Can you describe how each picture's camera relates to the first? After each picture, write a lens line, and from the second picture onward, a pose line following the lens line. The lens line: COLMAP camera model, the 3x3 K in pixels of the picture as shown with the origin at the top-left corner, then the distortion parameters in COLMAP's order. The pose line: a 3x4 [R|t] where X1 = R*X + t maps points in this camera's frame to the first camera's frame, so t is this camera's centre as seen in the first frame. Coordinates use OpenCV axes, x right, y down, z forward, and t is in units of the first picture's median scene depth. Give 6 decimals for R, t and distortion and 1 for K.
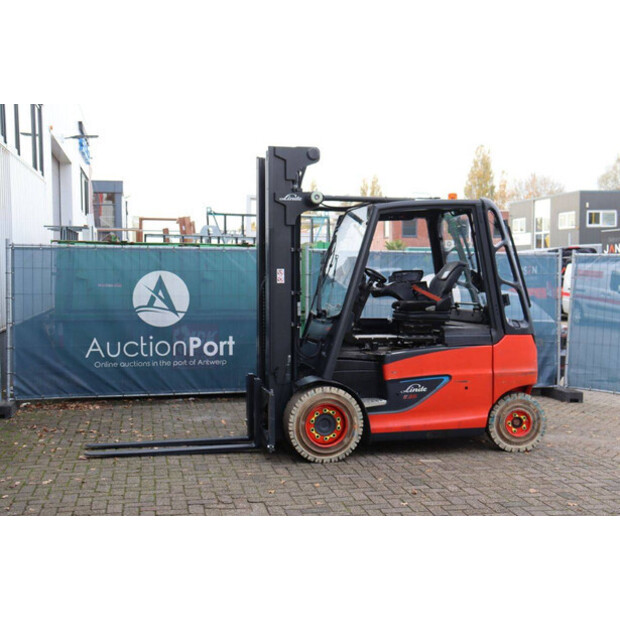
lens RADIAL K [[795.2, 0, 310.2], [0, 795.2, 304.1], [0, 0, 1]] dist [0.021312, 0.047119]
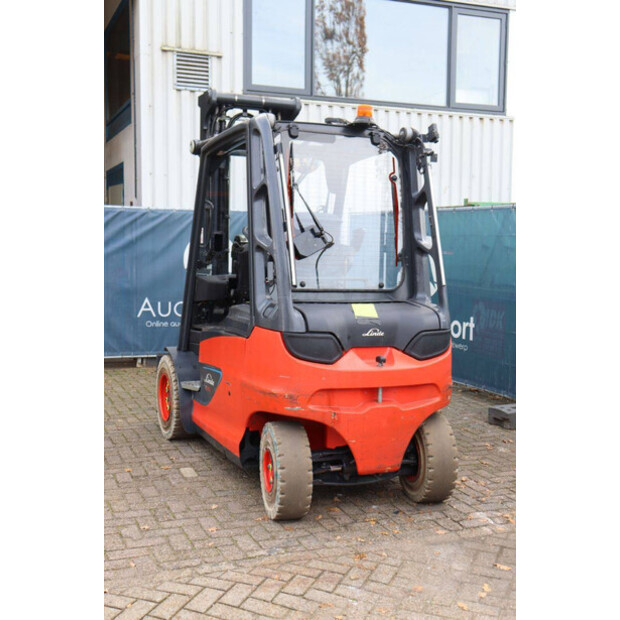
lens RADIAL K [[786.8, 0, 310.0], [0, 786.8, 310.0], [0, 0, 1]] dist [-0.004719, 0.235647]
pose [[0.184361, 0.084308, -0.979236, 0.924160], [-0.053872, 0.995683, 0.075582, -0.025829], [0.981381, 0.038819, 0.188107, 0.977197]]
